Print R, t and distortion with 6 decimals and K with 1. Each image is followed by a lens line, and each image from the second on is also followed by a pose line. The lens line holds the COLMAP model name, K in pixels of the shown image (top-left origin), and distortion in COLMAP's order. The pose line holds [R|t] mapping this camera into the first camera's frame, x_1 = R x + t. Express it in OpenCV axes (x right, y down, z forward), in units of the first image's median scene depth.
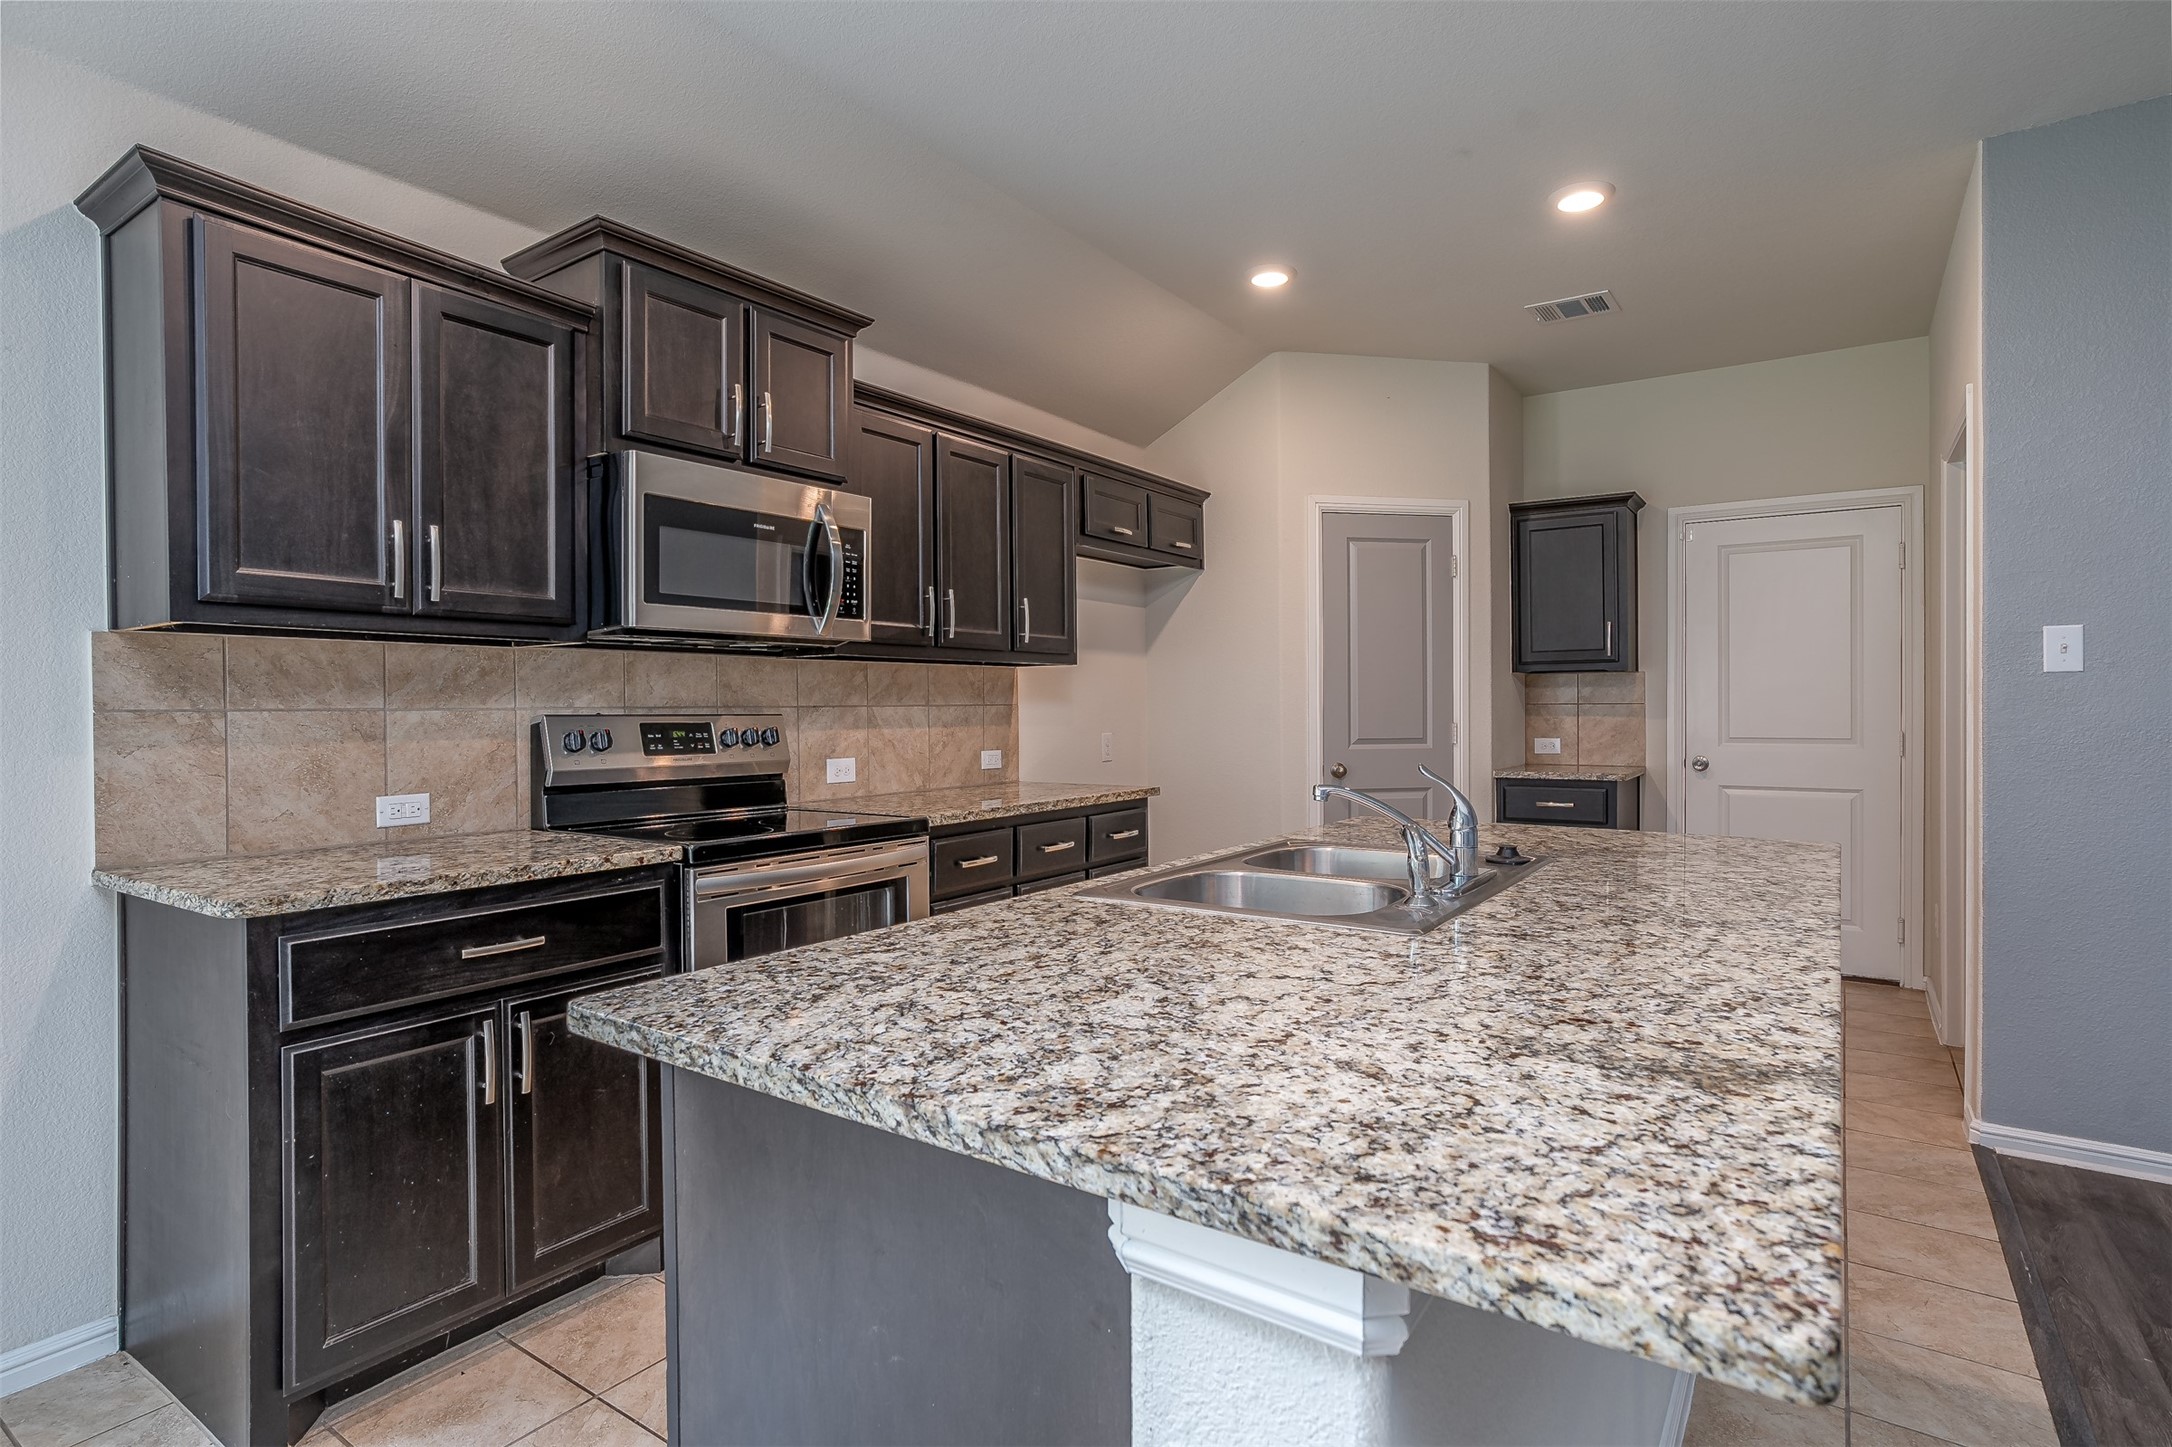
lens RADIAL K [[1118.8, 0, 1083.4], [0, 1118.8, 716.8], [0, 0, 1]] dist [-0.012164, 0.004589]
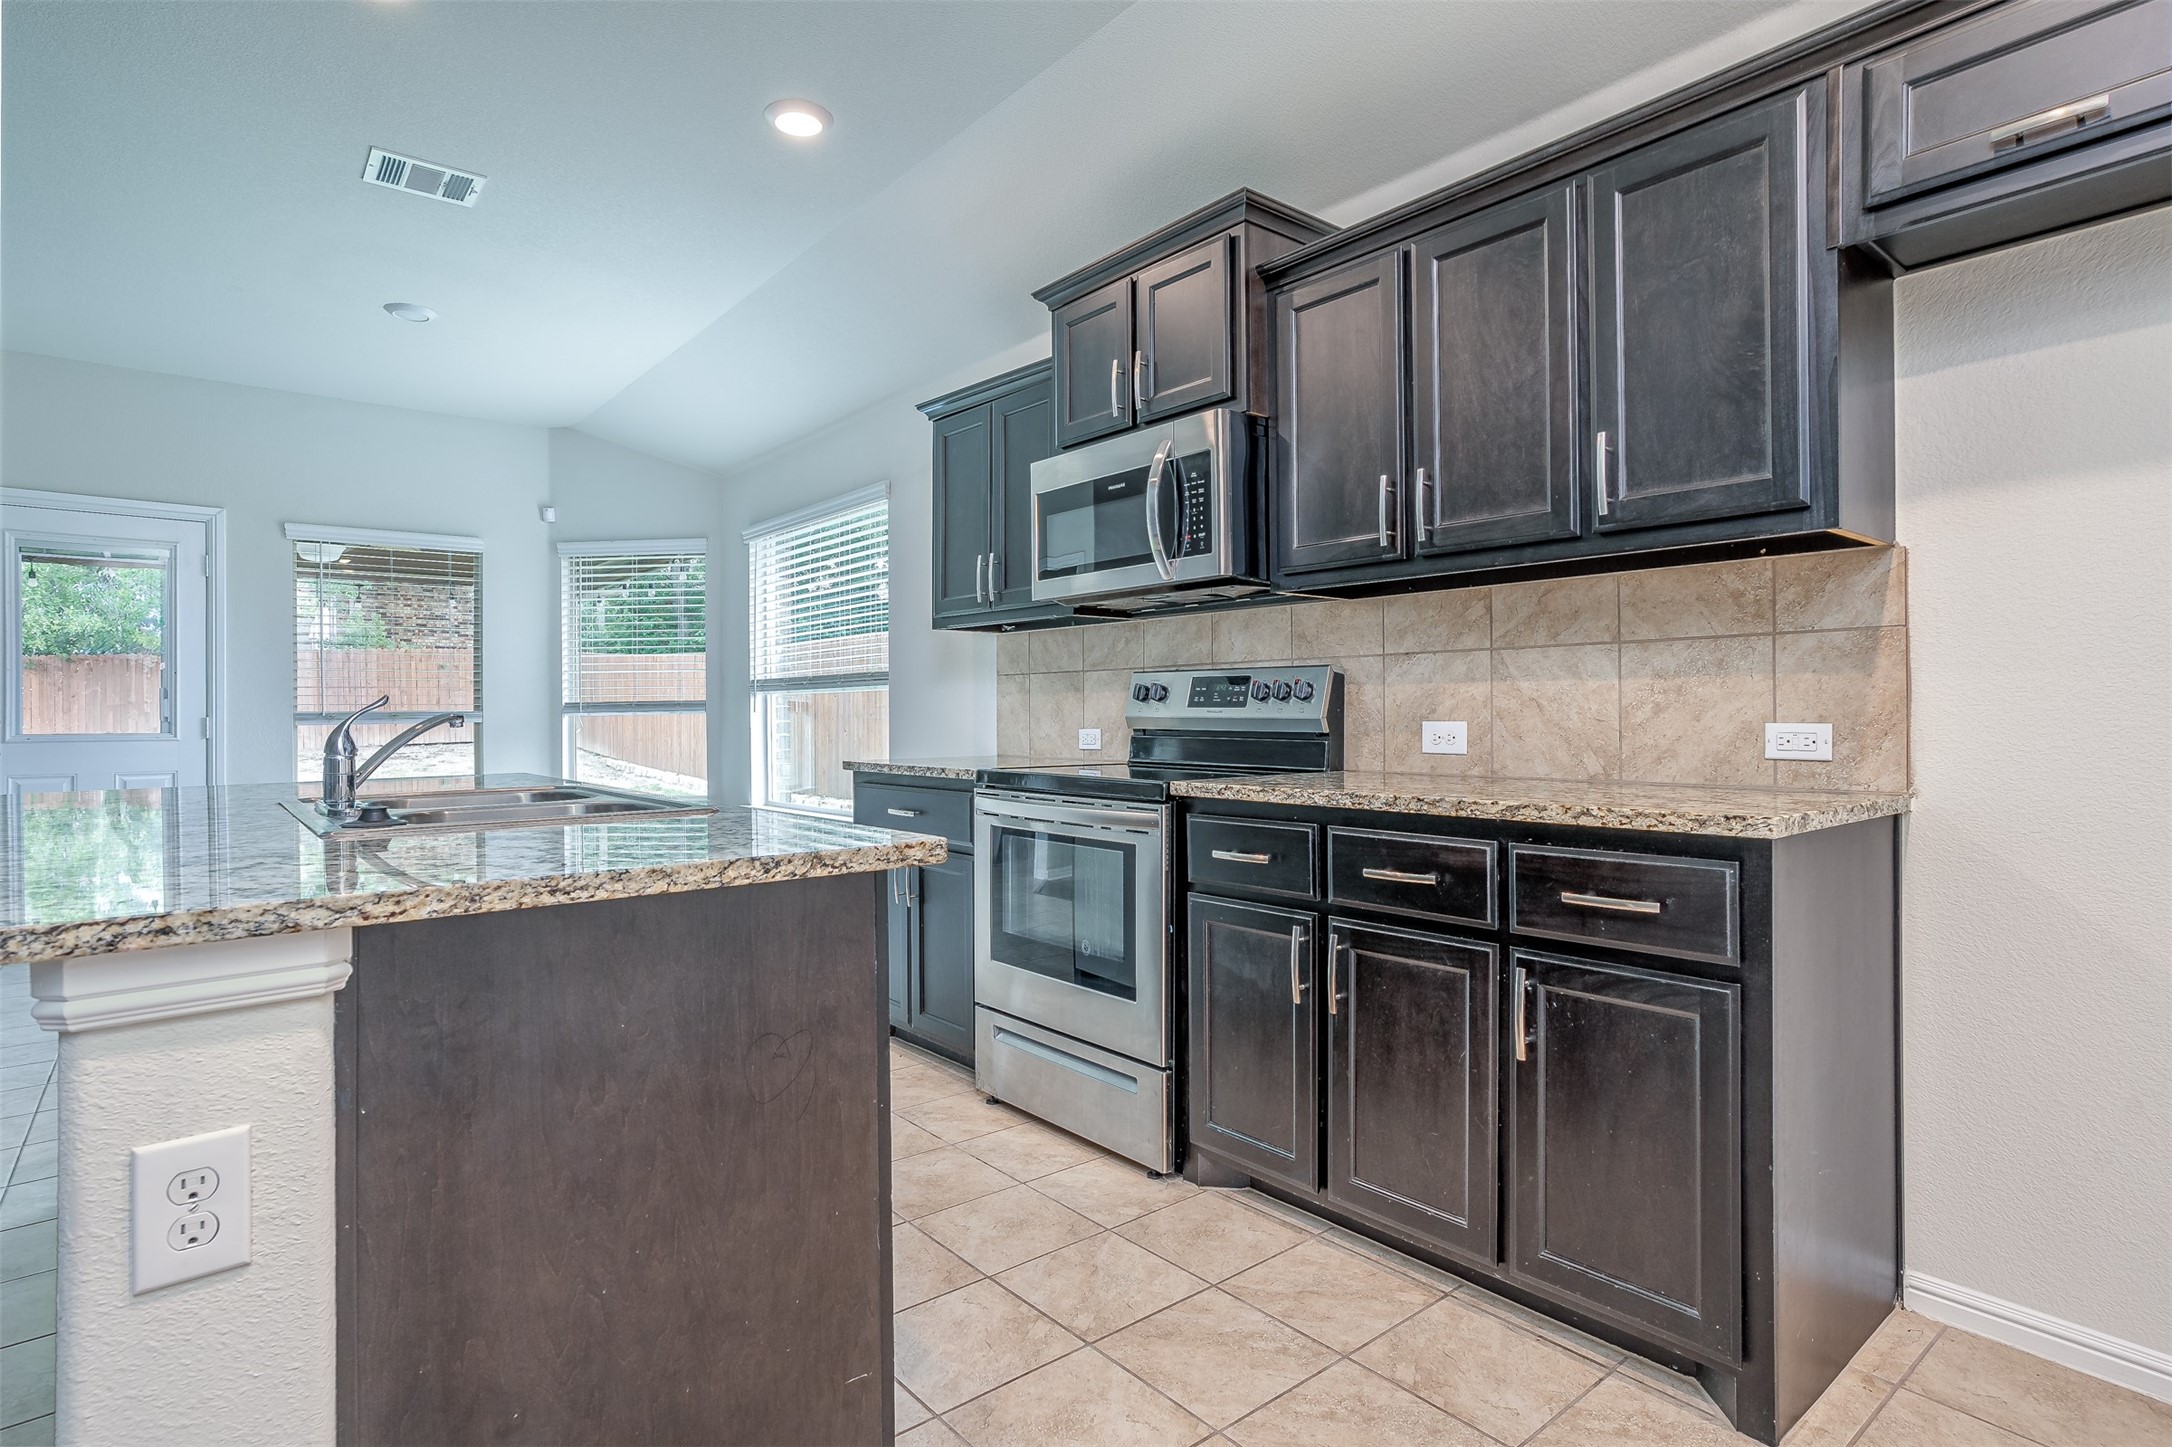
lens RADIAL K [[1118.8, 0, 1087.1], [0, 1118.8, 715.5], [0, 0, 1]] dist [-0.012164, 0.004589]
pose [[-0.275804, 0.012437, -0.961134, 0.581111], [0.000684, 0.999919, 0.012742, 0.024402], [0.961214, 0.002857, -0.275790, 1.004318]]
